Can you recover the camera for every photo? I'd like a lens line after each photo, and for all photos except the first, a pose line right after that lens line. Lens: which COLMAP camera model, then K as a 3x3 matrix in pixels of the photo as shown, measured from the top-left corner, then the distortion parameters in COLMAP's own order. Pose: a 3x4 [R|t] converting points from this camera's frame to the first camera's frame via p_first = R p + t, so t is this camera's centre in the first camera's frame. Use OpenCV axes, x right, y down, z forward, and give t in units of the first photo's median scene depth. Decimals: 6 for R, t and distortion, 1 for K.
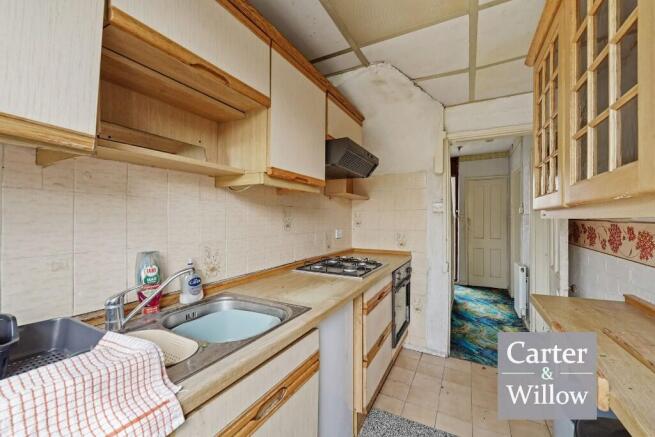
lens RADIAL K [[272.1, 0, 327.7], [0, 272.1, 221.8], [0, 0, 1]] dist [-0.001517, -0.000151]
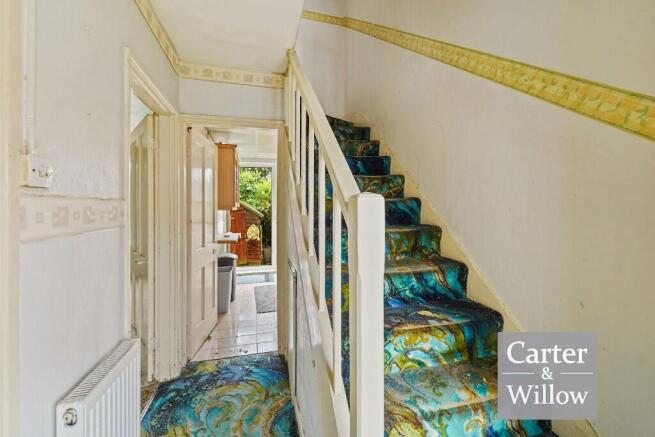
lens RADIAL K [[272.1, 0, 329.2], [0, 272.1, 213.3], [0, 0, 1]] dist [-0.001517, -0.000151]
pose [[-0.724616, 0.005076, -0.689134, 0.874727], [0.001124, 0.999980, 0.006185, -0.015001], [0.689152, 0.003707, -0.724607, 1.636896]]
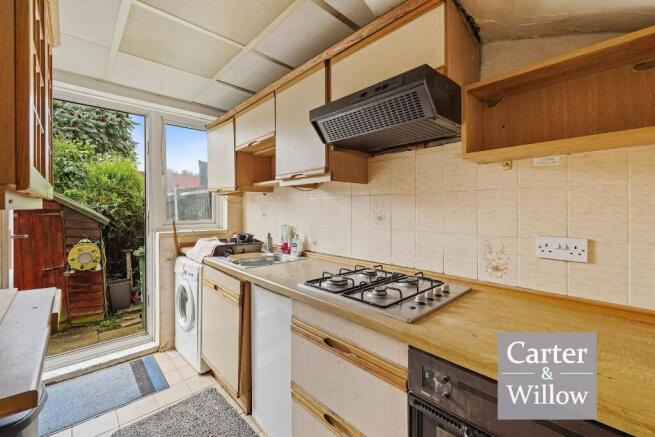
lens RADIAL K [[272.1, 0, 324.4], [0, 272.1, 214.0], [0, 0, 1]] dist [-0.001517, -0.000151]
pose [[-0.321239, 0.006811, -0.946974, 0.326890], [0.009007, 0.999951, 0.004136, -0.002229], [0.946955, -0.007201, -0.321285, 0.460478]]
